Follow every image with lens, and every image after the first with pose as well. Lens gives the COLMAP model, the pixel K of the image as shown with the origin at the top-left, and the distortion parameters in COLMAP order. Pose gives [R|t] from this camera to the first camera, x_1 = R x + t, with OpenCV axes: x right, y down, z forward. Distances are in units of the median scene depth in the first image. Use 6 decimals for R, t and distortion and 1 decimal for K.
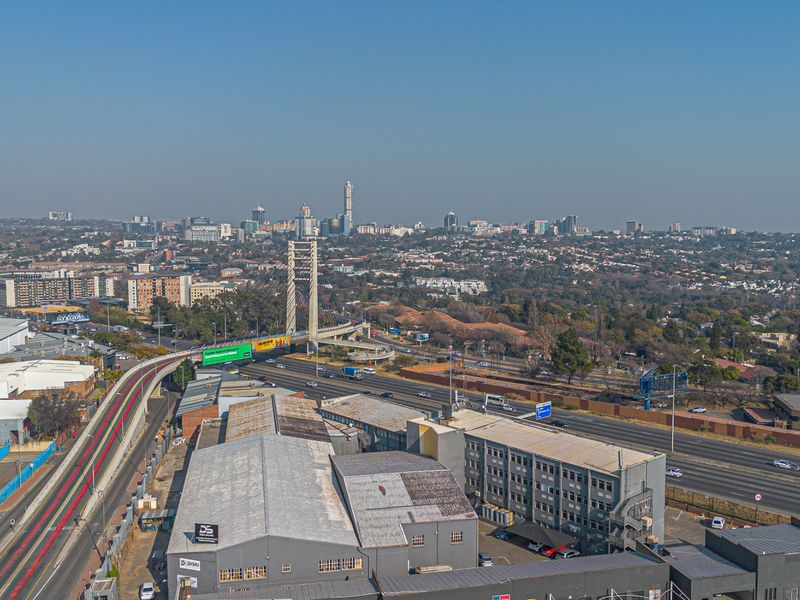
lens RADIAL K [[748.0, 0, 403.0], [0, 748.0, 299.3], [0, 0, 1]] dist [0.123520, -0.204423]
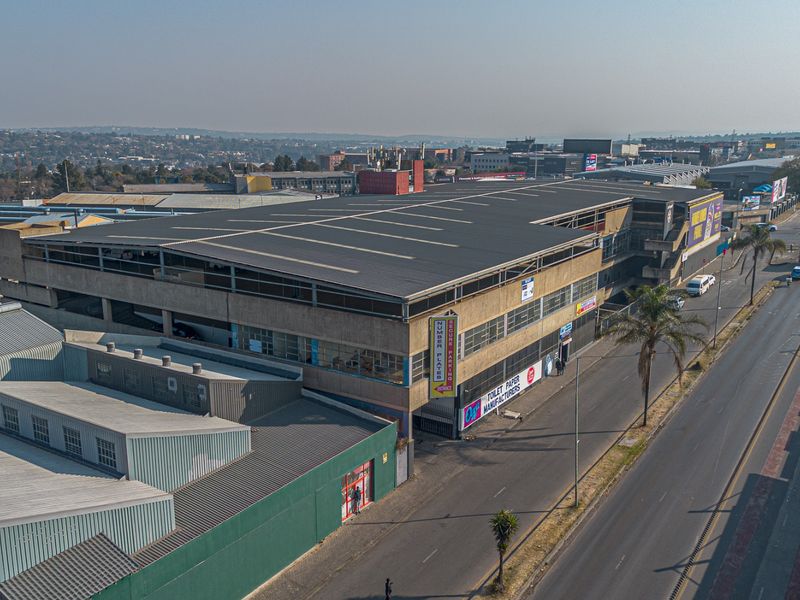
lens RADIAL K [[749.3, 0, 402.1], [0, 749.3, 302.5], [0, 0, 1]] dist [0.101636, -0.152668]
pose [[0.341286, -0.214585, 0.915138, -0.115400], [0.085551, 0.976643, 0.197102, 0.009780], [-0.936058, 0.011023, 0.351672, 0.000064]]
